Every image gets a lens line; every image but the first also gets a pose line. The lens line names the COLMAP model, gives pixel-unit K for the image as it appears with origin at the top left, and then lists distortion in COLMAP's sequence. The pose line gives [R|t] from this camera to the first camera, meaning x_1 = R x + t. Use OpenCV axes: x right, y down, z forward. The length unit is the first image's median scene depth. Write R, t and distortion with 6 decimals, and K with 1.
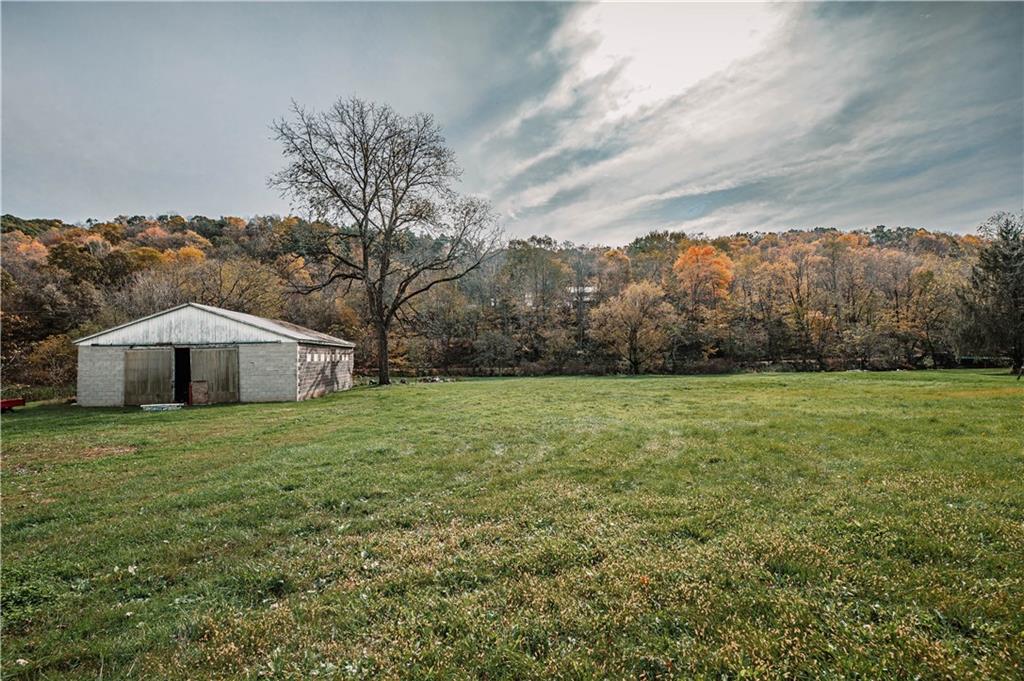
lens RADIAL K [[497.6, 0, 511.0], [0, 497.6, 338.8], [0, 0, 1]] dist [0.001561, 0.000120]
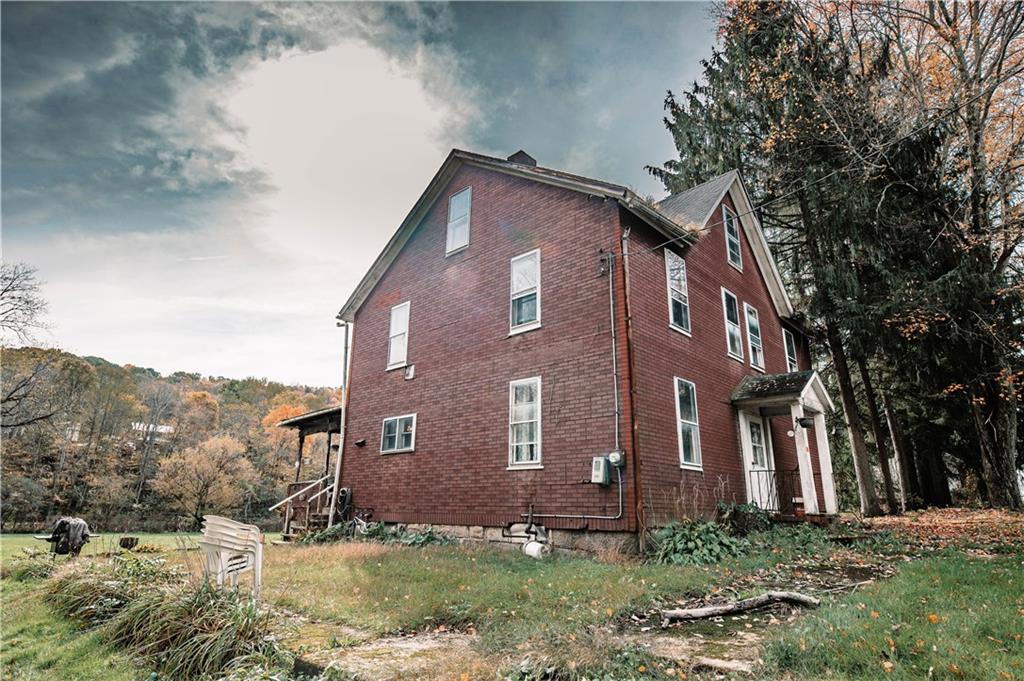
lens RADIAL K [[575.9, 0, 513.1], [0, 575.9, 335.5], [0, 0, 1]] dist [0.009444, 0.000297]
pose [[0.758317, 0.219158, 0.613942, -0.056347], [-0.052769, 0.959340, -0.277276, -0.014532], [-0.649746, 0.177867, 0.739049, -0.278076]]
